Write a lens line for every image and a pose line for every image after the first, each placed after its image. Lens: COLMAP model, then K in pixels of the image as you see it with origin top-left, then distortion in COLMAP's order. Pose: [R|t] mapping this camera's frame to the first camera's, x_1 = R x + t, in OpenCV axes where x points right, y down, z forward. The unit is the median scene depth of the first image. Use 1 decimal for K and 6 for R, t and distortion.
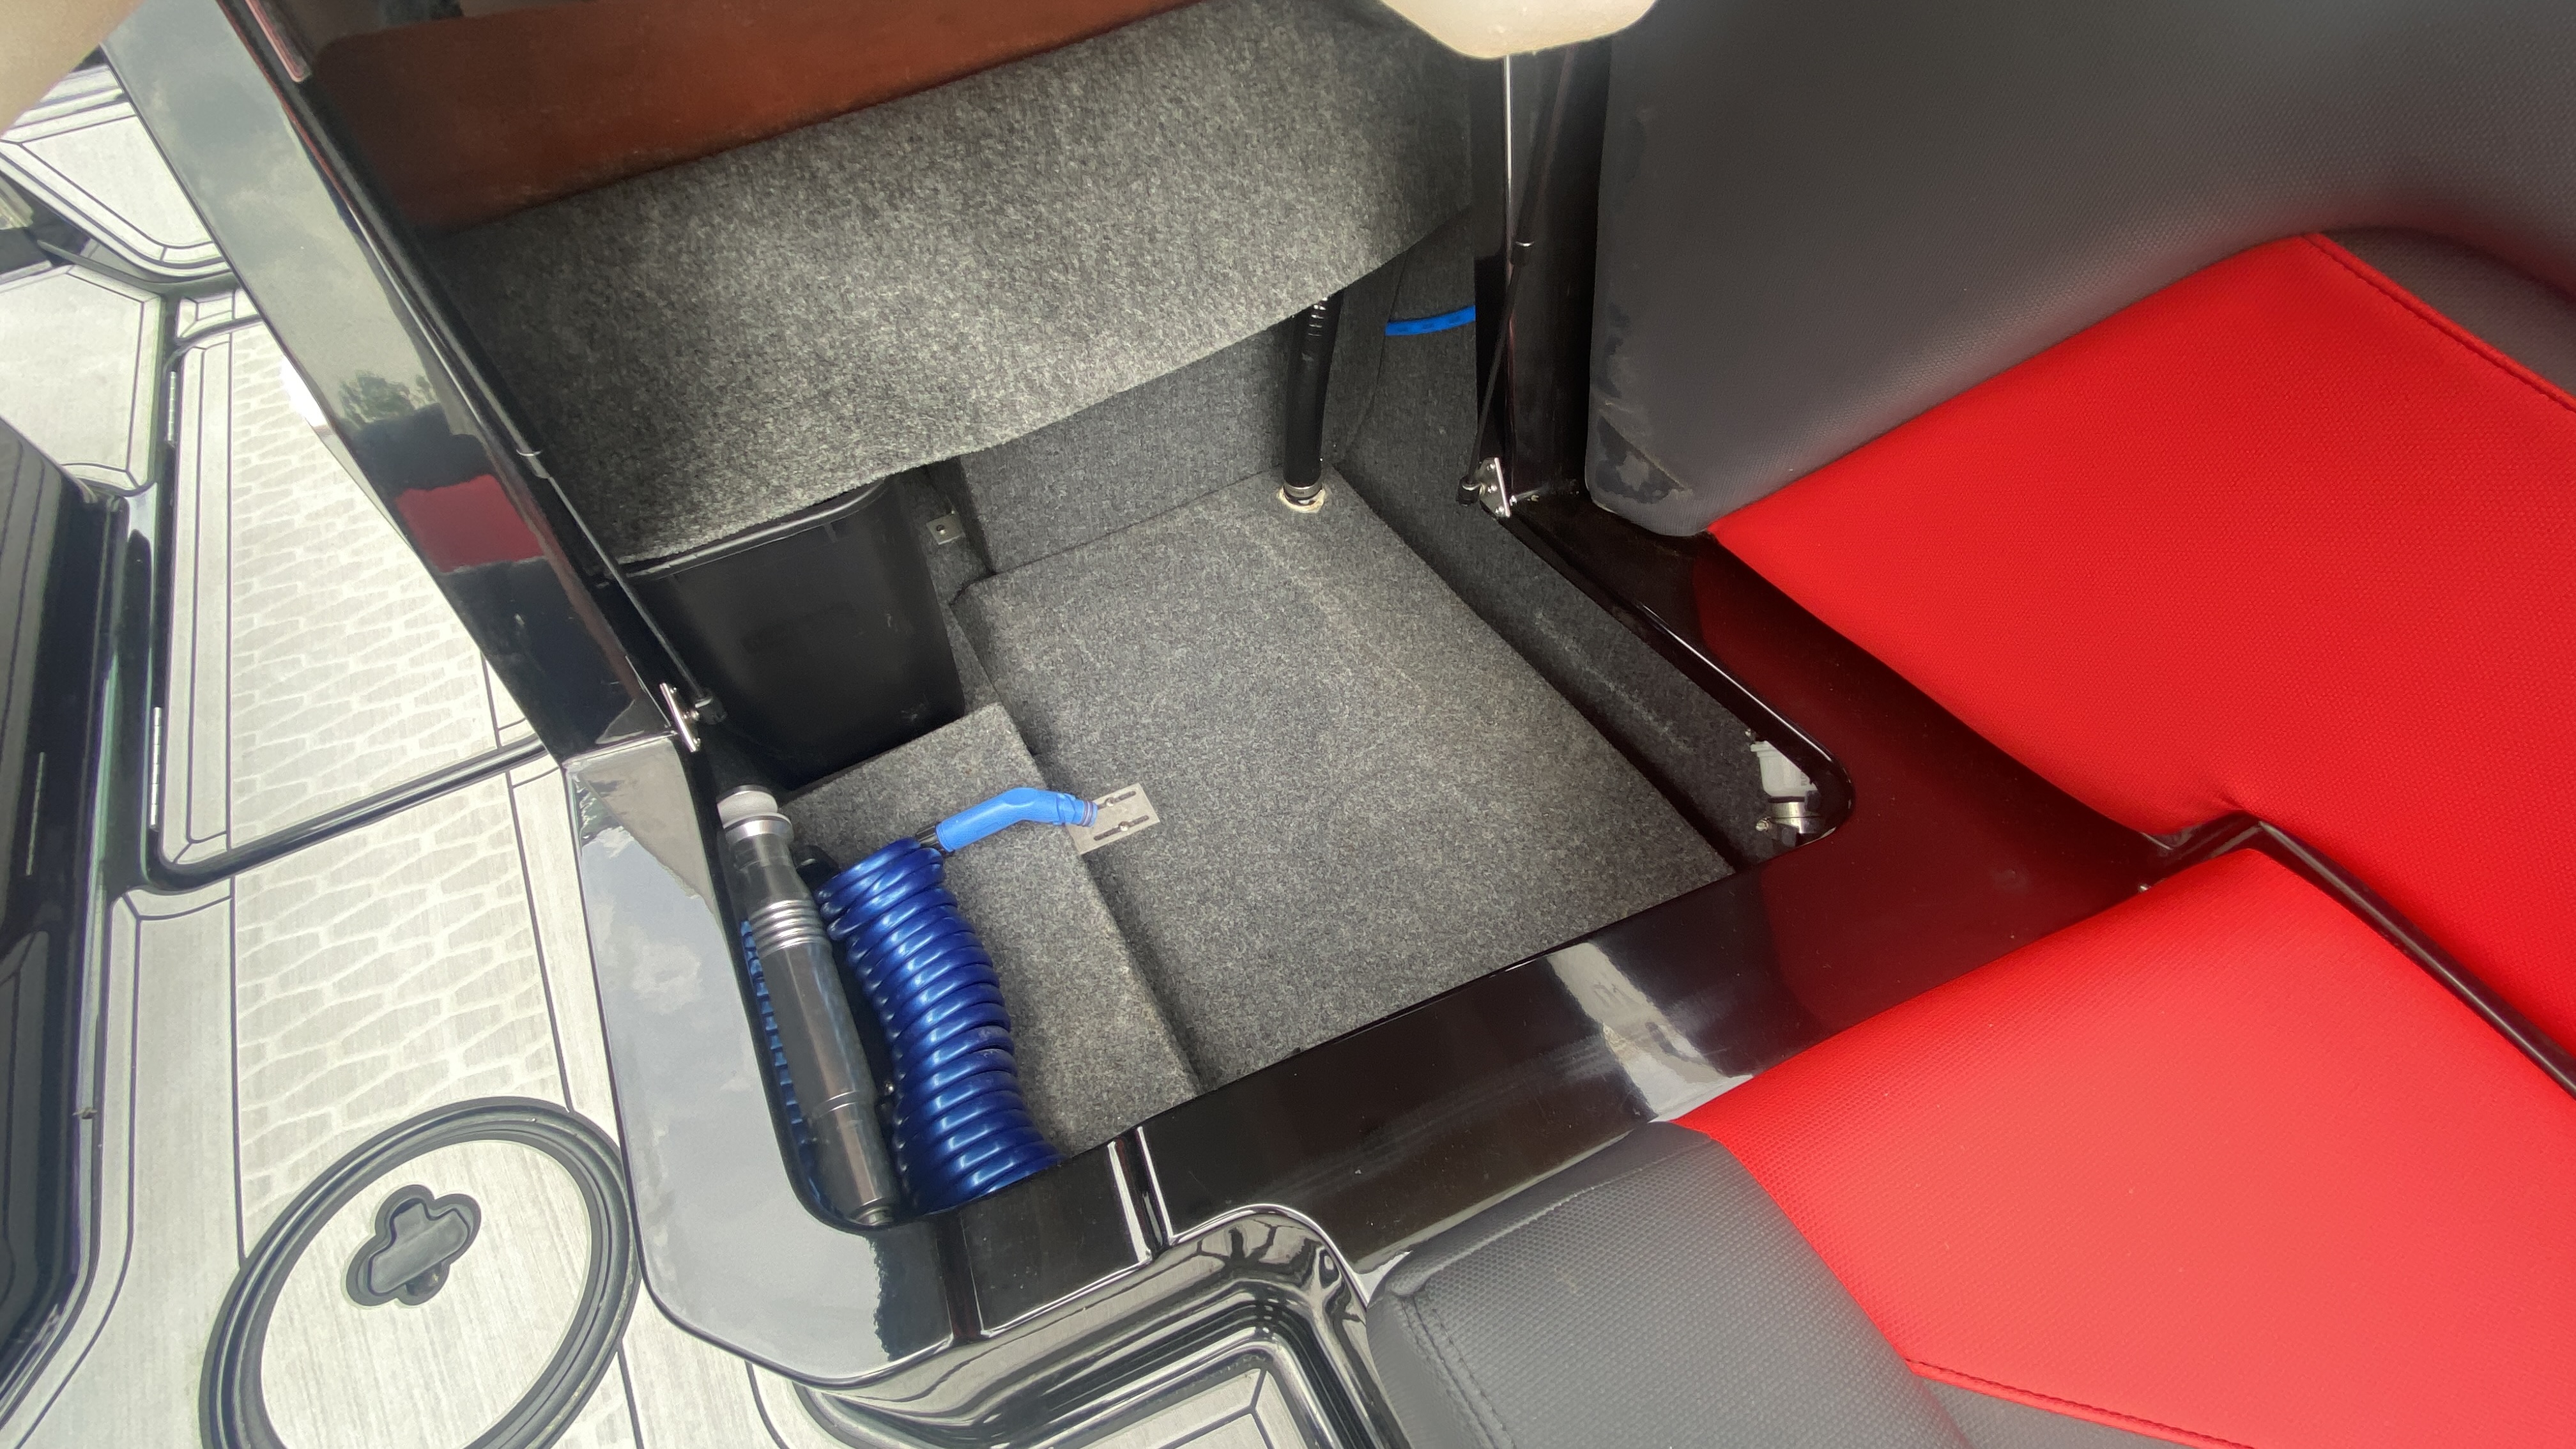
lens RADIAL K [[1036.7, 0, 1288.0], [0, 1036.7, 724.5], [0, 0, 1]] dist [0.013540, -0.018680]
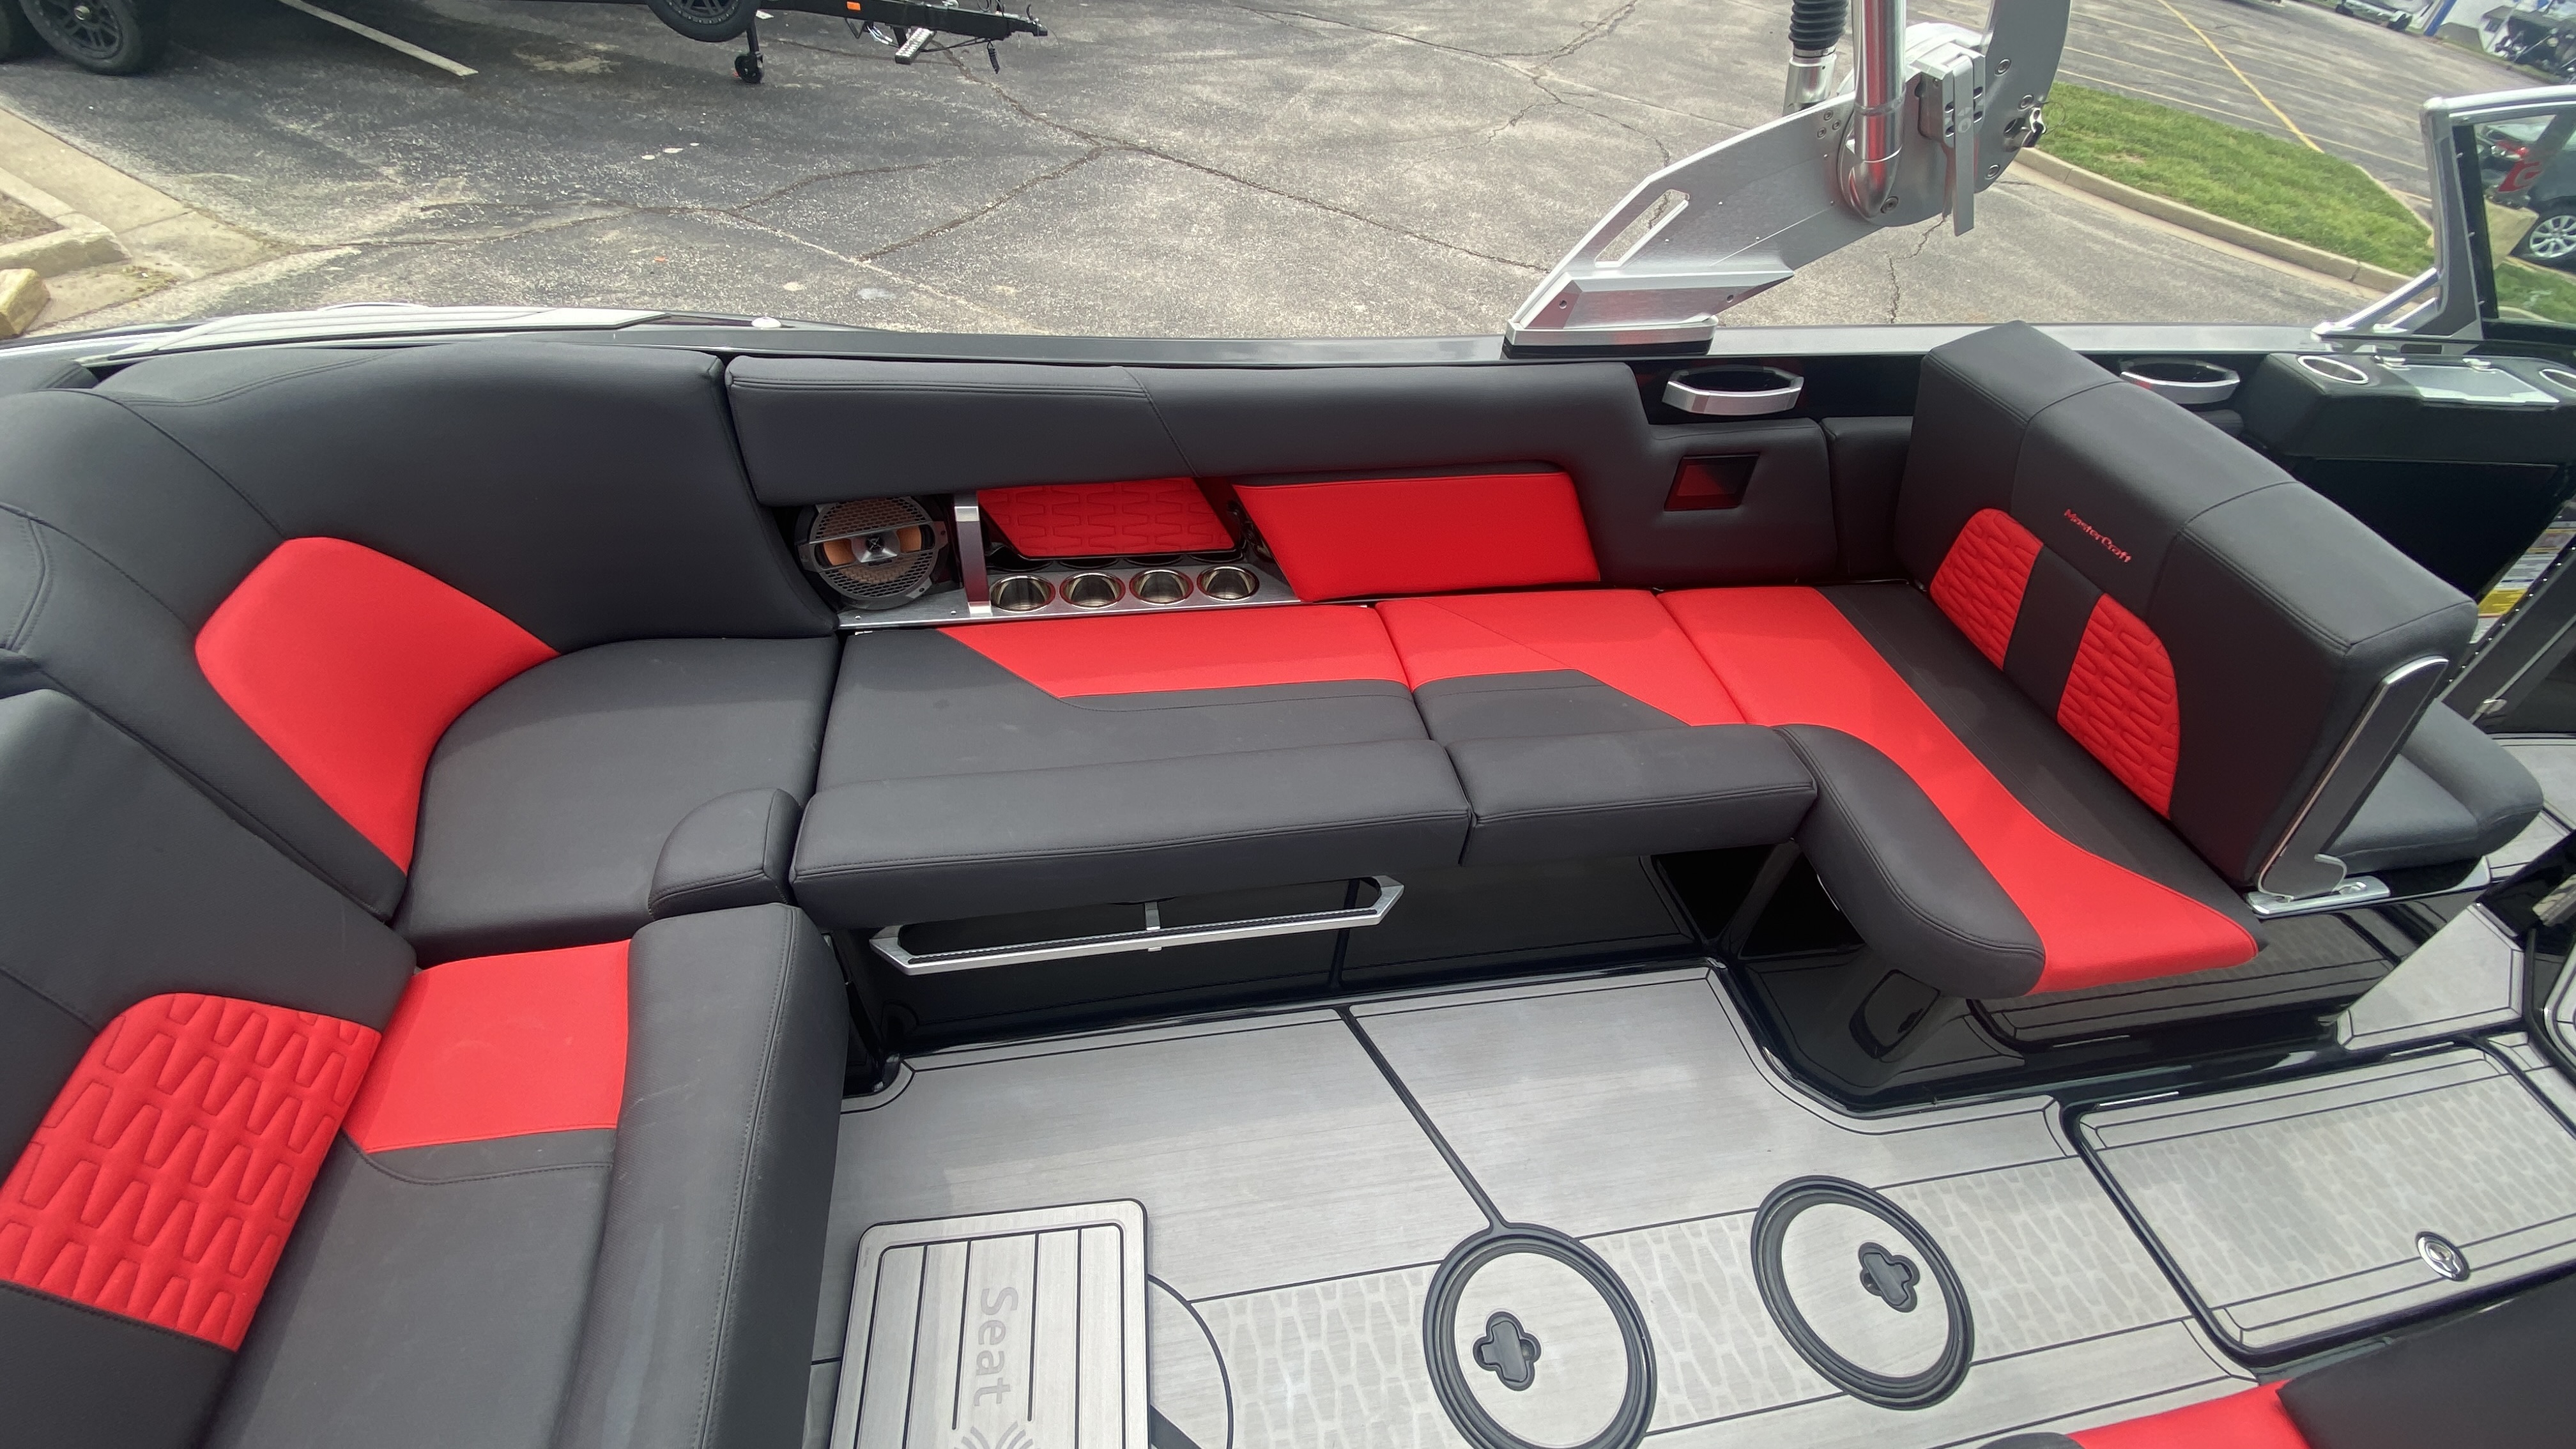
lens RADIAL K [[1040.8, 0, 1292.4], [0, 1040.8, 719.7], [0, 0, 1]] dist [0.015095, -0.017569]
pose [[-0.336918, 0.601792, -0.724108, 0.223398], [-0.822716, 0.185814, 0.537225, 0.155510], [0.457847, 0.776737, 0.432500, -0.883966]]
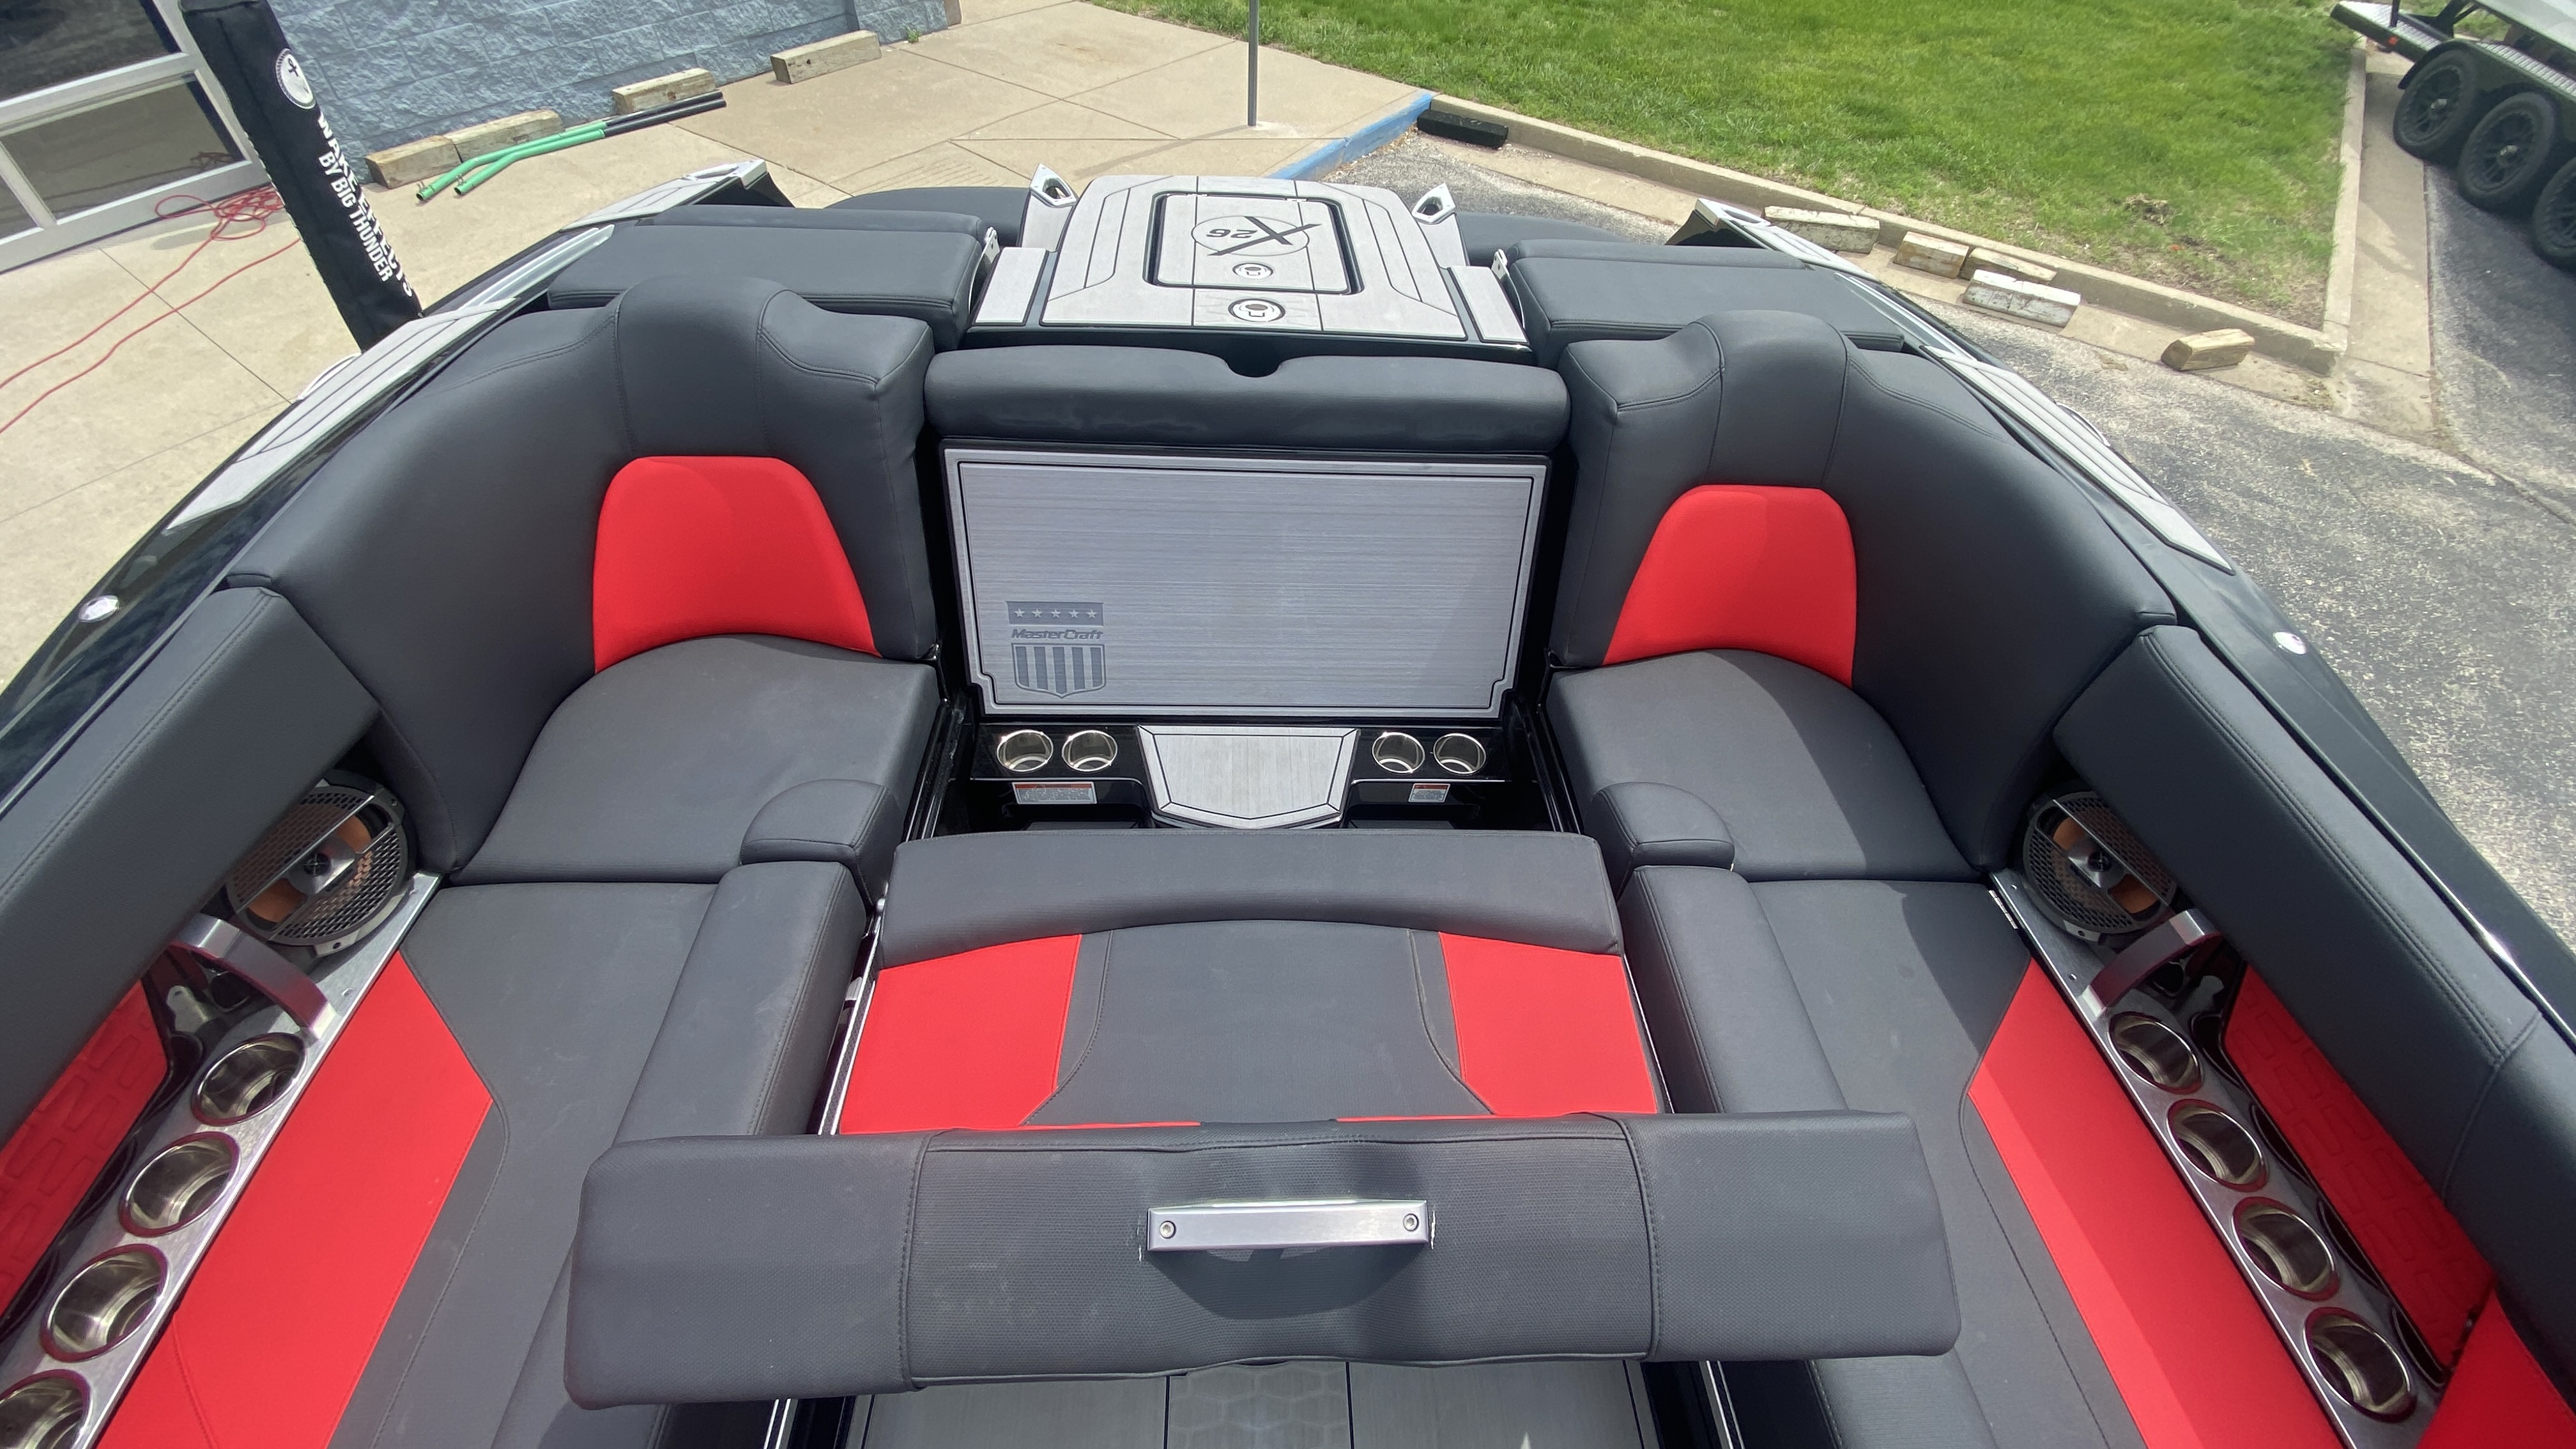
lens RADIAL K [[1039.2, 0, 1288.0], [0, 1039.2, 724.5], [0, 0, 1]] dist [0.014983, -0.018633]
pose [[-0.880084, -0.382381, 0.281491, -0.297844], [0.345145, -0.108063, 0.932307, -0.134262], [-0.326078, 0.917664, 0.227082, -0.818532]]
